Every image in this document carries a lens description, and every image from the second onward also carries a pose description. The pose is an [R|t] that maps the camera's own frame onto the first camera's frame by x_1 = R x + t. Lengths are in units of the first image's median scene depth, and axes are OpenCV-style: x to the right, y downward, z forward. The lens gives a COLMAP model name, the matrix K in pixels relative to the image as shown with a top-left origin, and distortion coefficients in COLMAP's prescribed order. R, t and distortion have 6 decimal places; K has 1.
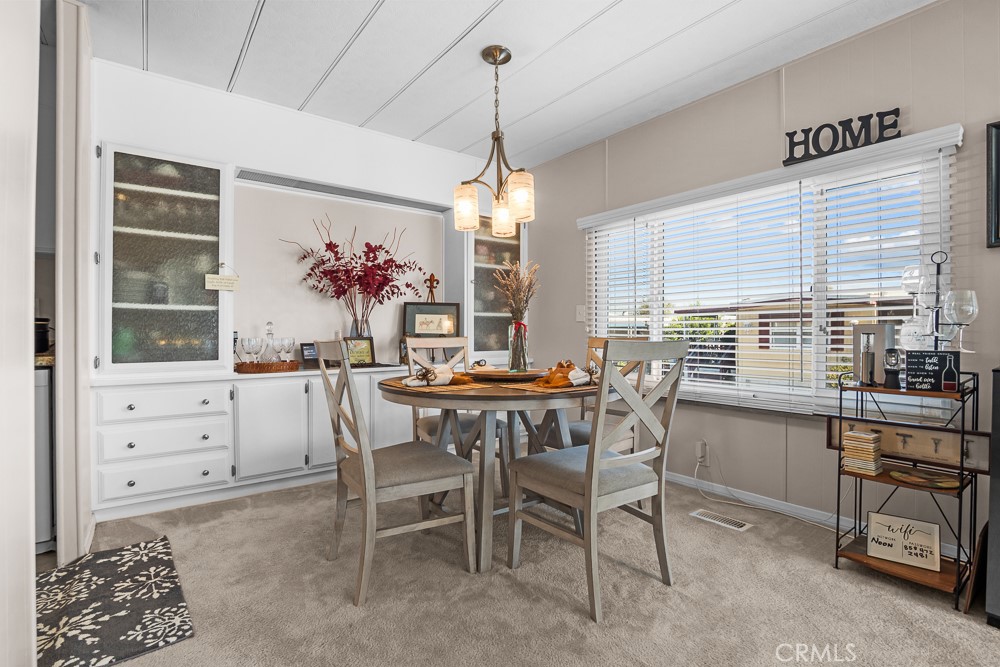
lens RADIAL K [[472.0, 0, 496.3], [0, 472.0, 334.3], [0, 0, 1]] dist [-0.030745, 0.000045]
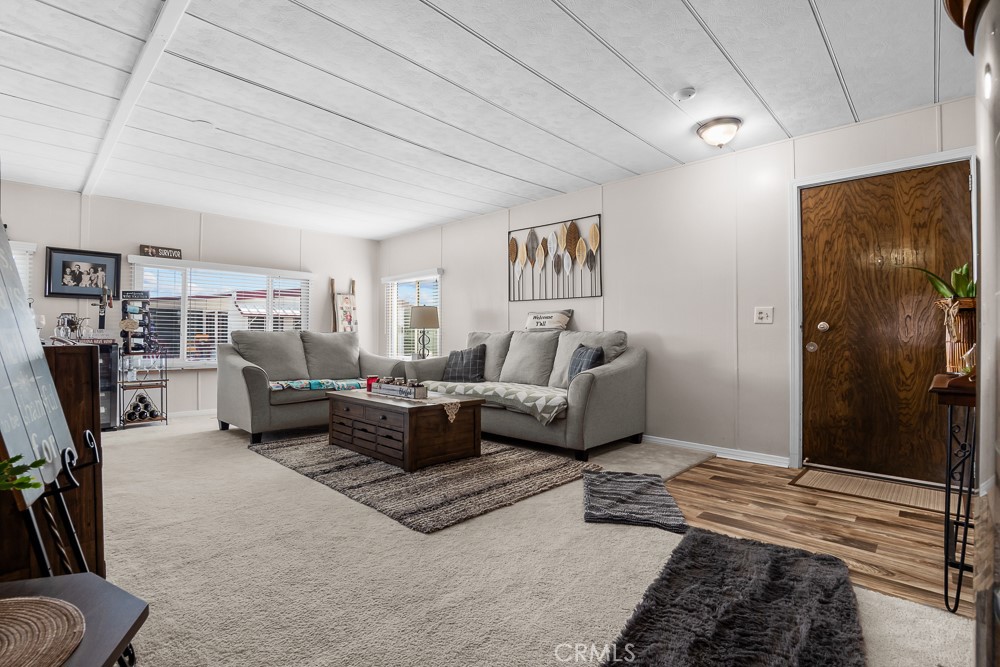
lens RADIAL K [[472.0, 0, 467.7], [0, 472.0, 334.2], [0, 0, 1]] dist [-0.030745, 0.000045]
pose [[-0.117372, 0.002807, 0.993084, -1.392610], [0.003800, 0.999990, -0.002377, 0.018584], [-0.993081, 0.003495, -0.117382, -0.817857]]
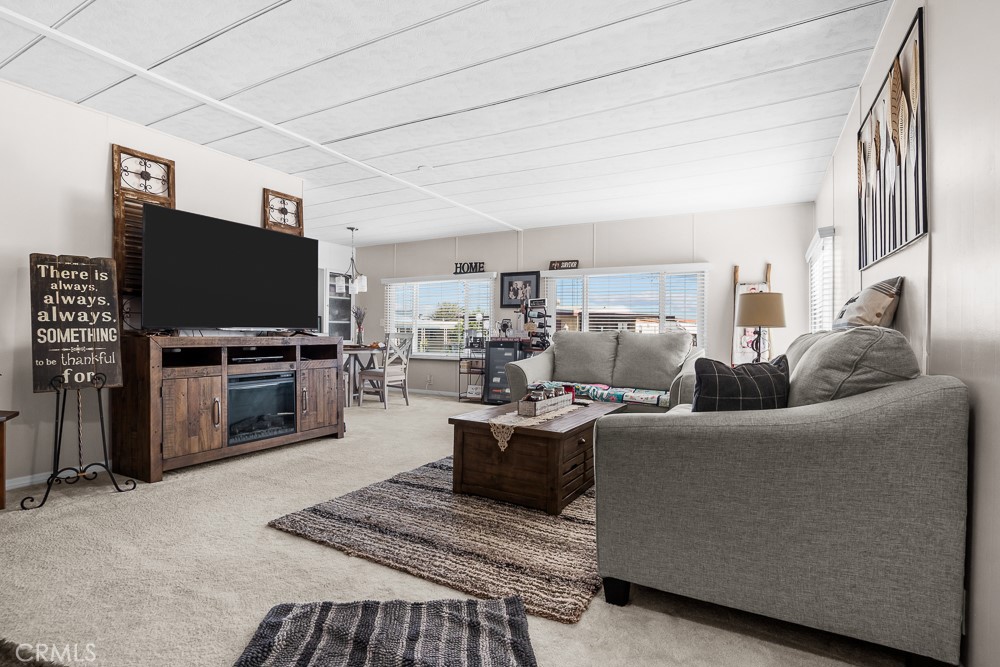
lens RADIAL K [[472.0, 0, 500.9], [0, 472.0, 335.6], [0, 0, 1]] dist [-0.030745, 0.000045]
pose [[0.911289, 0.008528, 0.411678, -0.355397], [-0.009244, 0.999957, -0.000252, 0.018884], [-0.411663, -0.003576, 0.911329, -1.987385]]
